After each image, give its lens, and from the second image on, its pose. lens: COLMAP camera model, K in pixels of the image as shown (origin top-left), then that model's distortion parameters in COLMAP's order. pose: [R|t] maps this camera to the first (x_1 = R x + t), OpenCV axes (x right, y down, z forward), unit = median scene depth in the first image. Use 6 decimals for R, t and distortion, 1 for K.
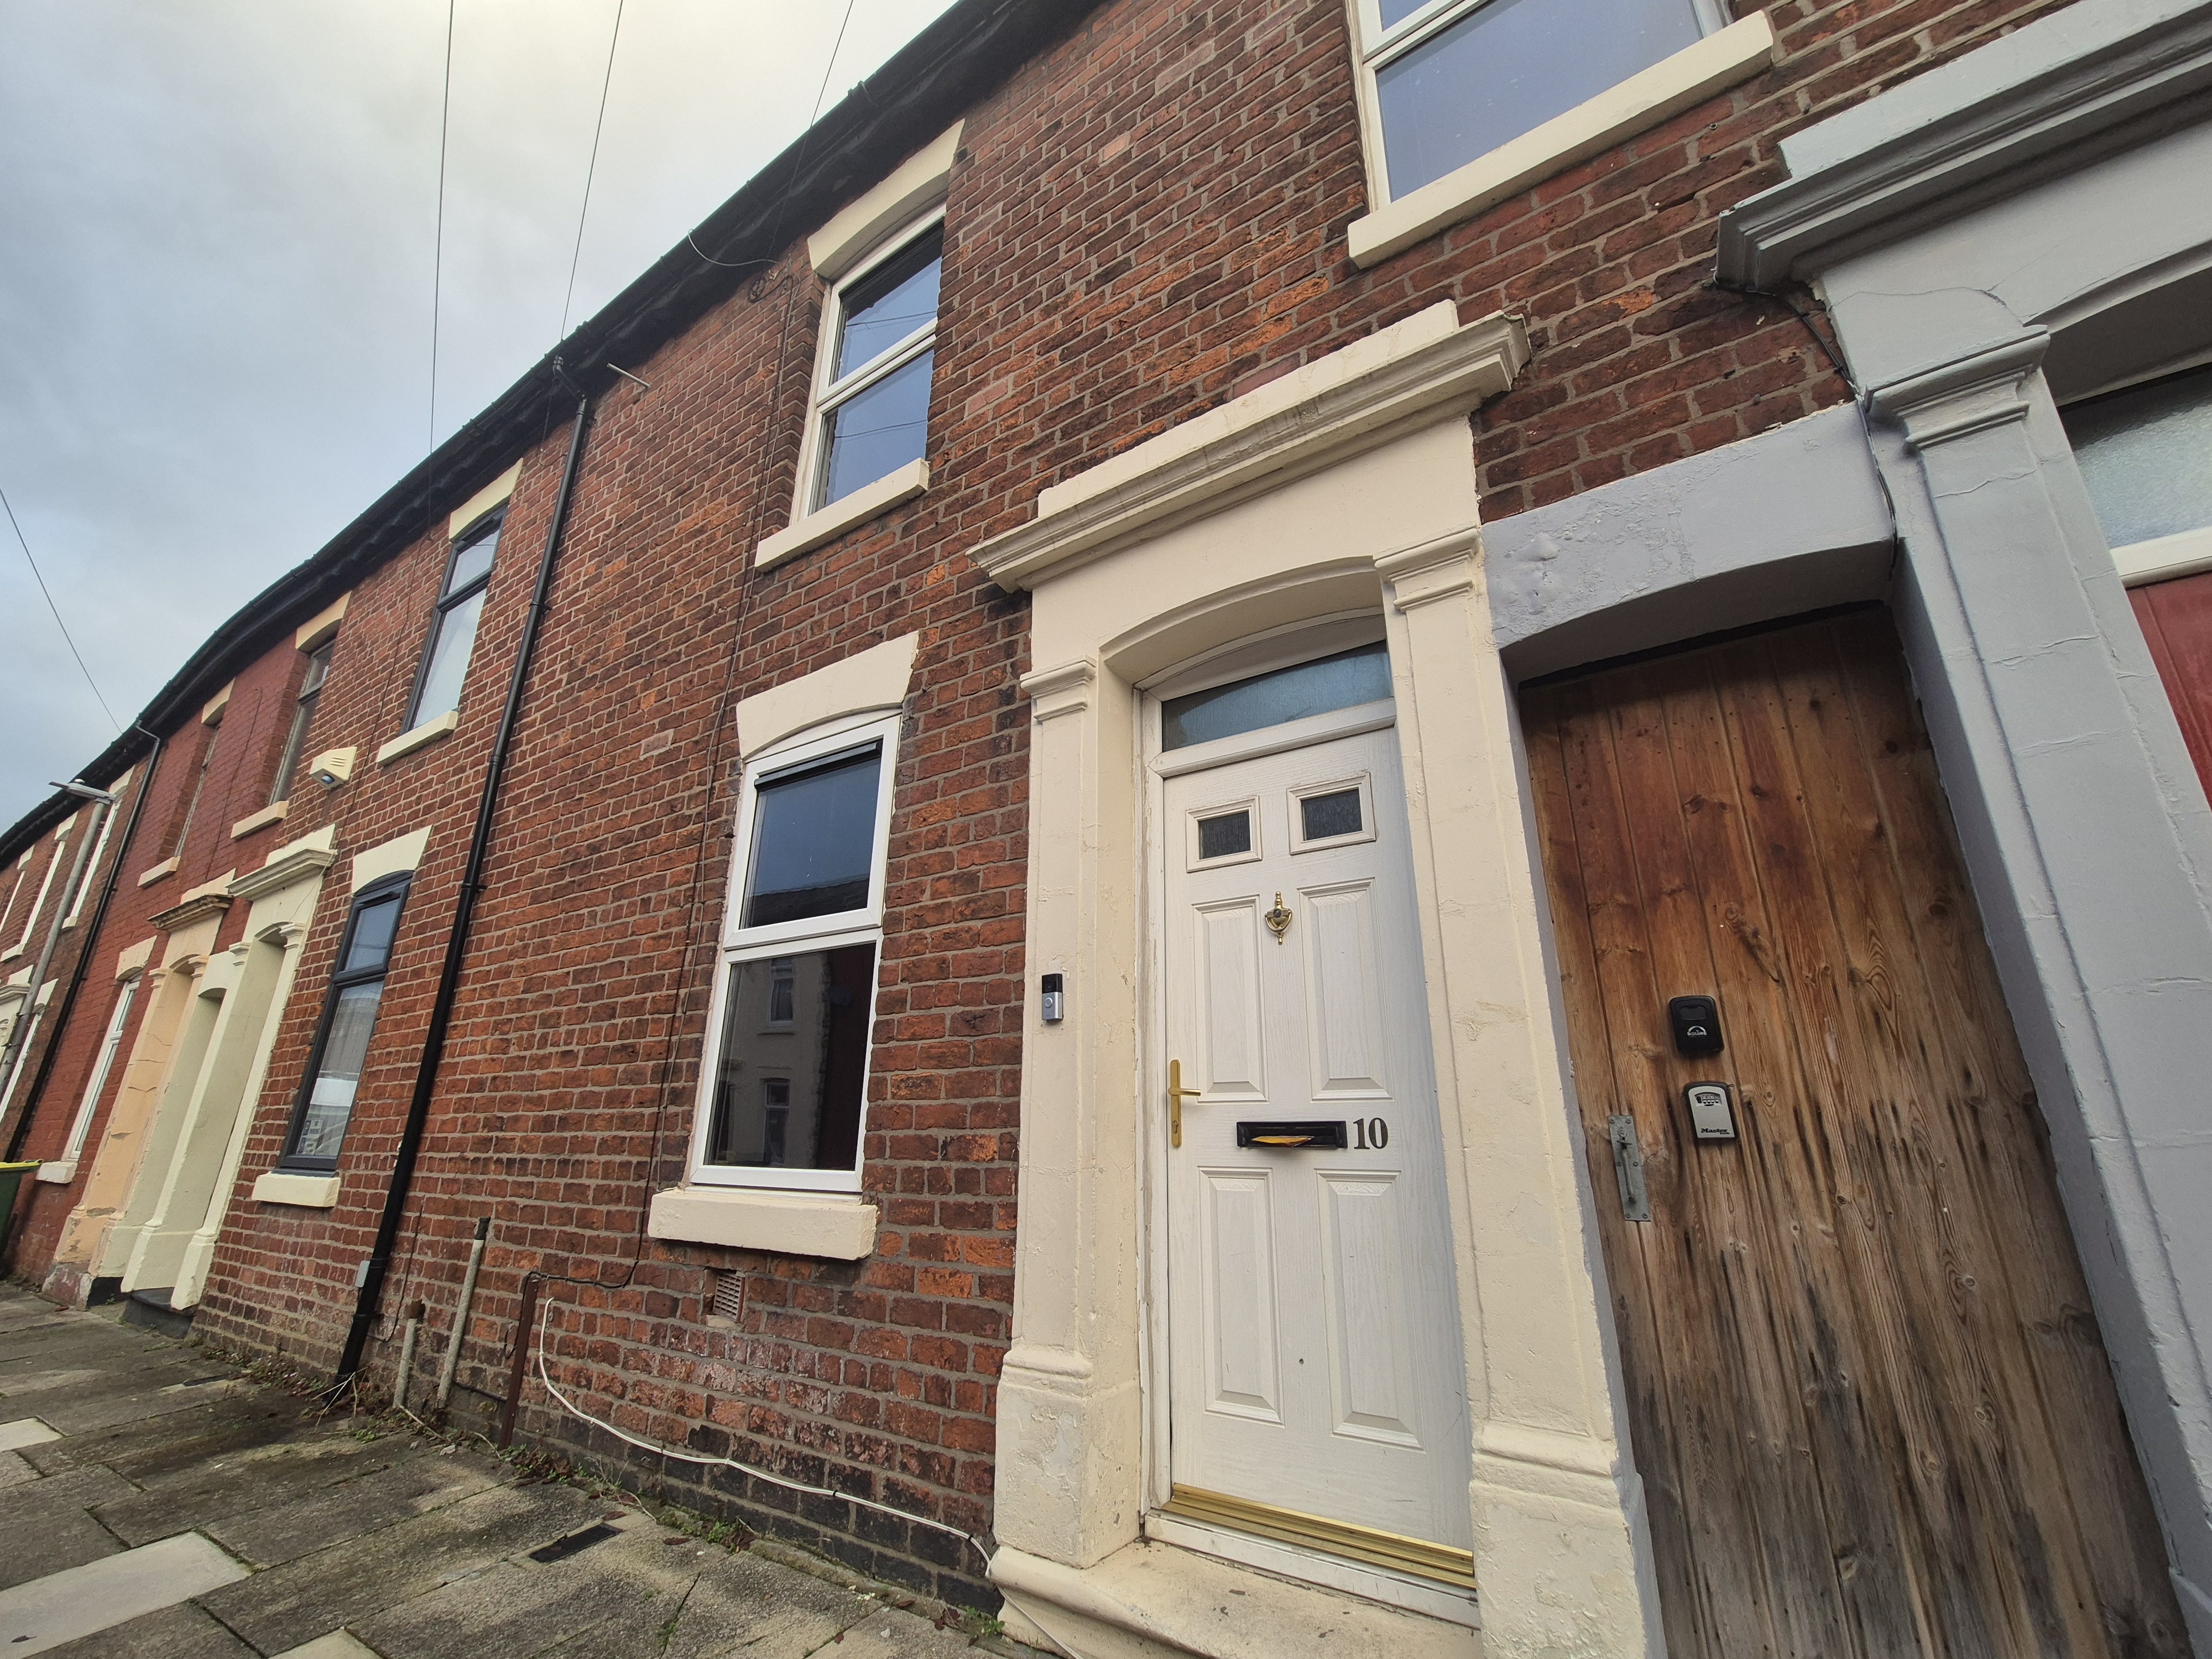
lens RADIAL K [[904.4, 0, 1111.9], [0, 904.4, 833.0], [0, 0, 1]] dist [-0.000811, 0.003277]
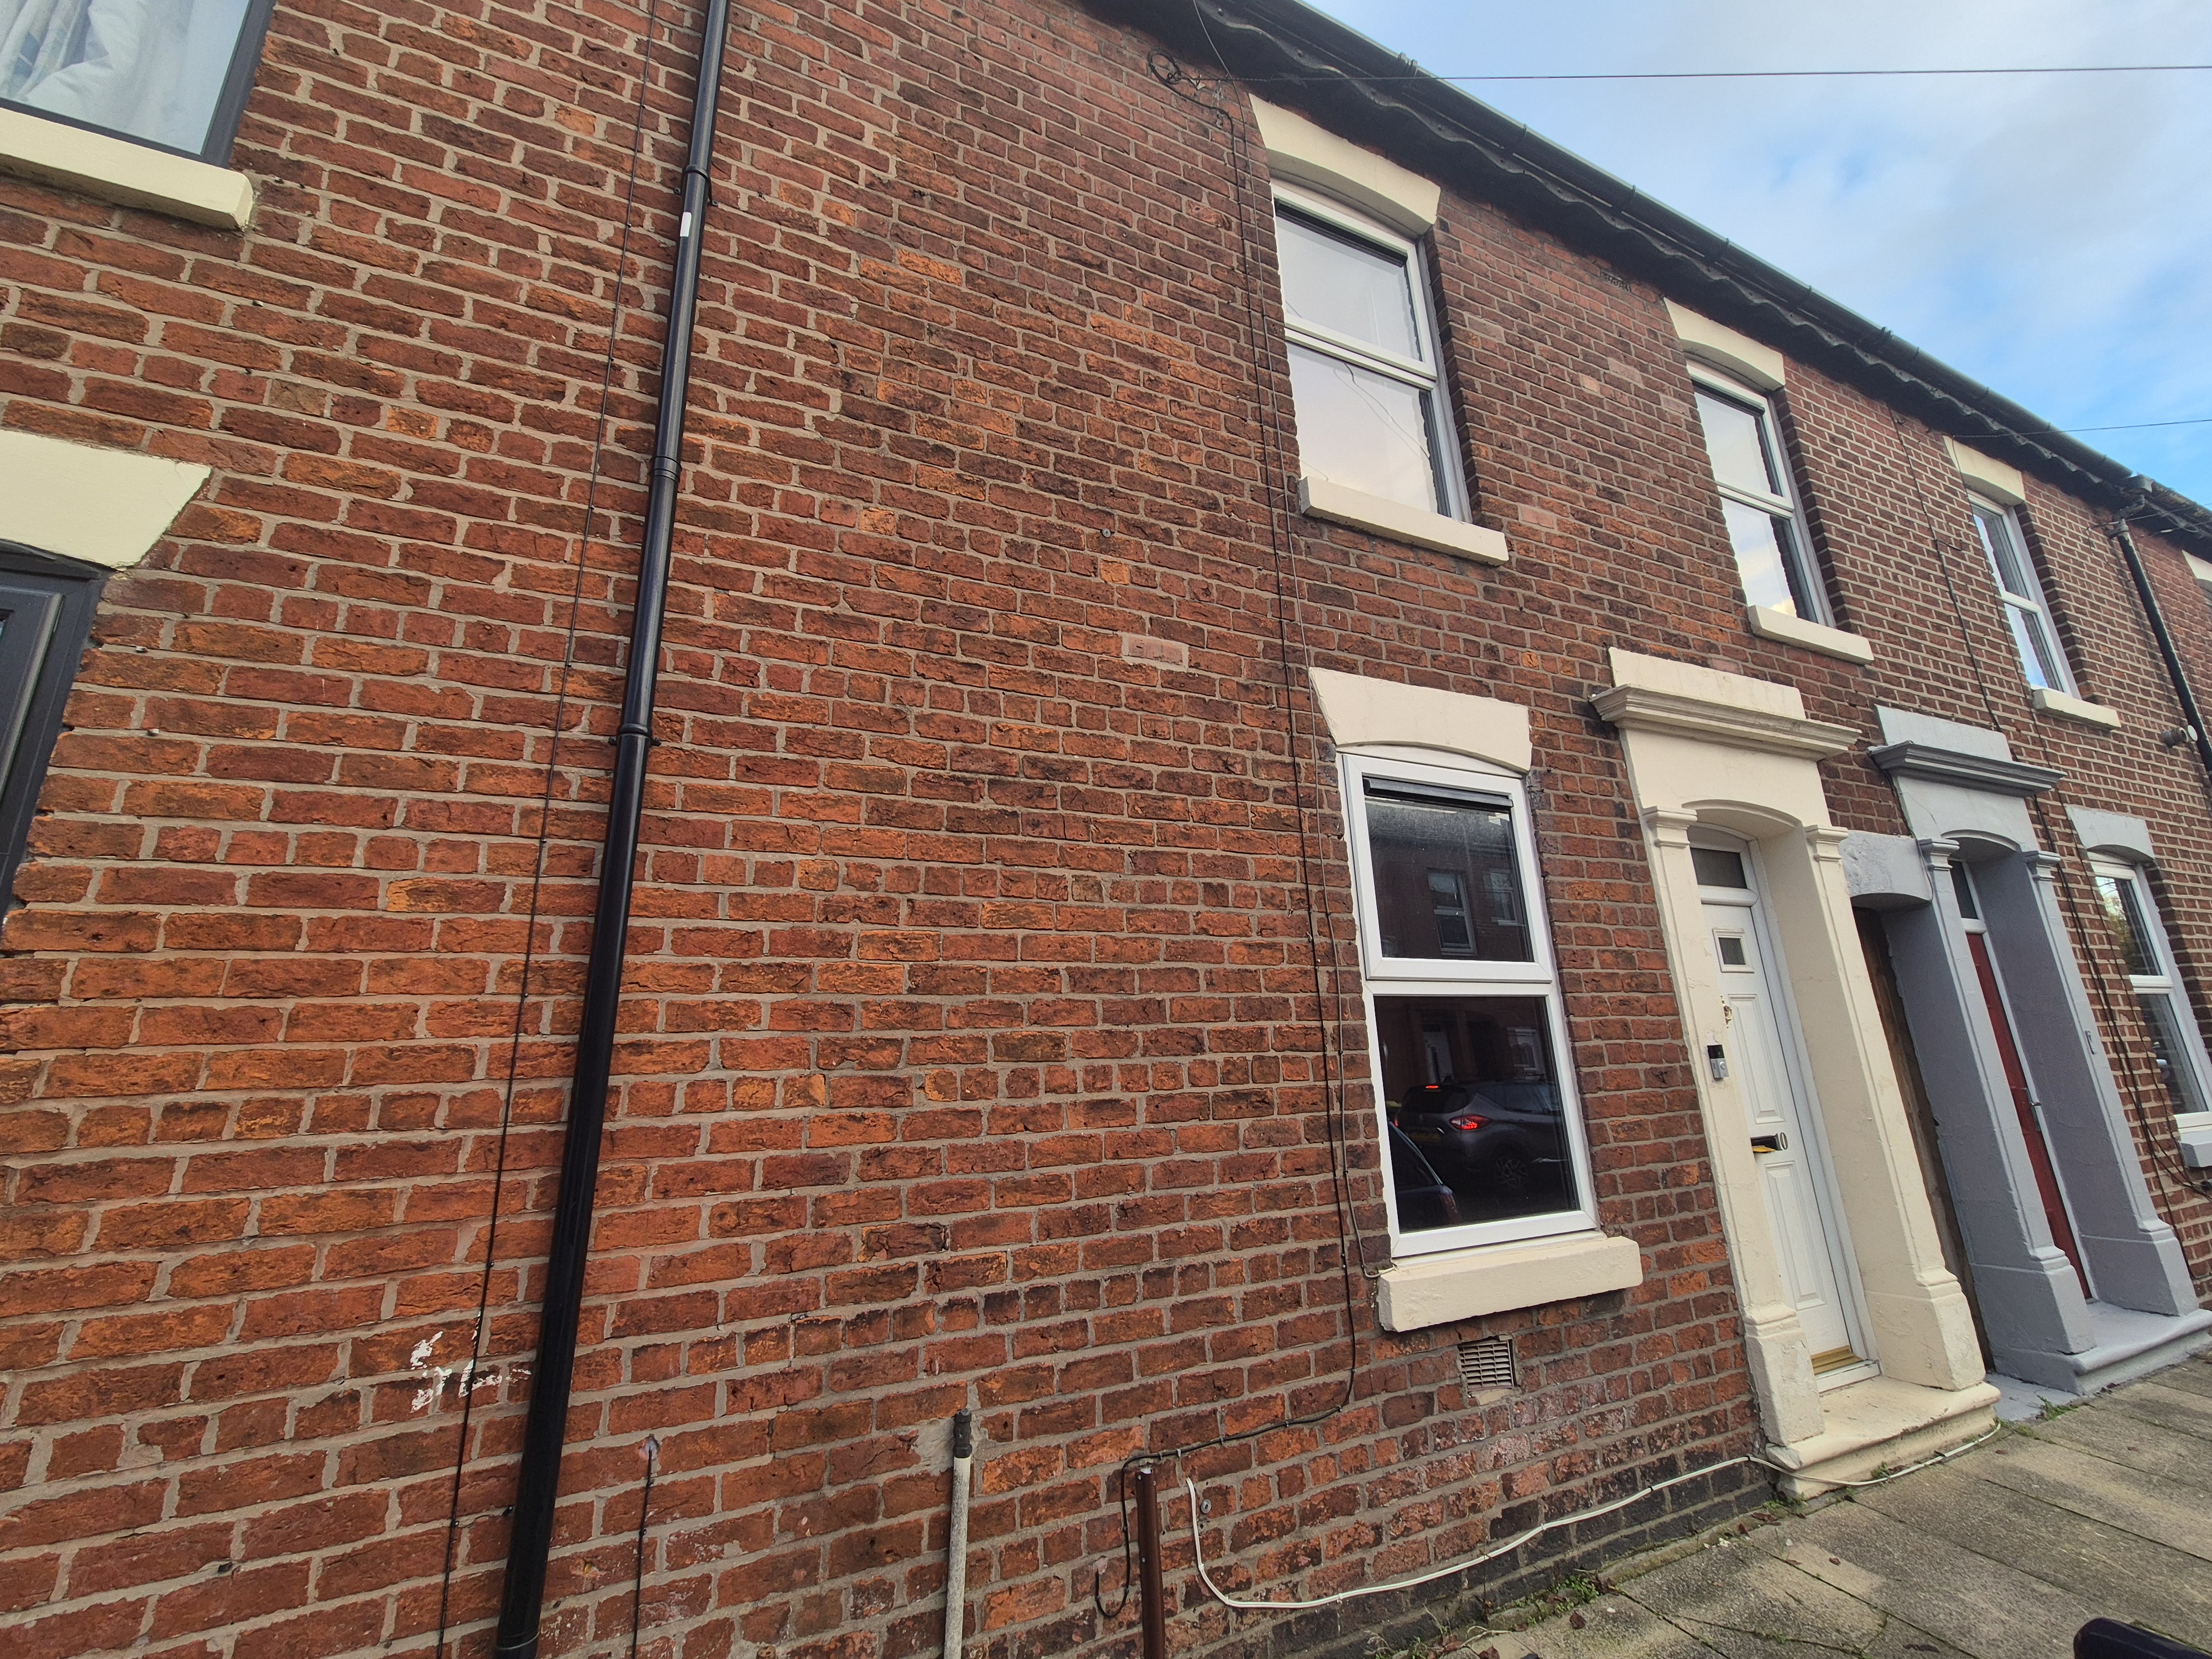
lens RADIAL K [[904.4, 0, 1111.9], [0, 904.4, 833.0], [0, 0, 1]] dist [-0.000811, 0.003277]
pose [[0.528318, 0.197968, 0.825644, -1.365572], [-0.228956, 0.969632, -0.085987, 0.133192], [-0.817593, -0.143608, 0.557600, 0.791696]]
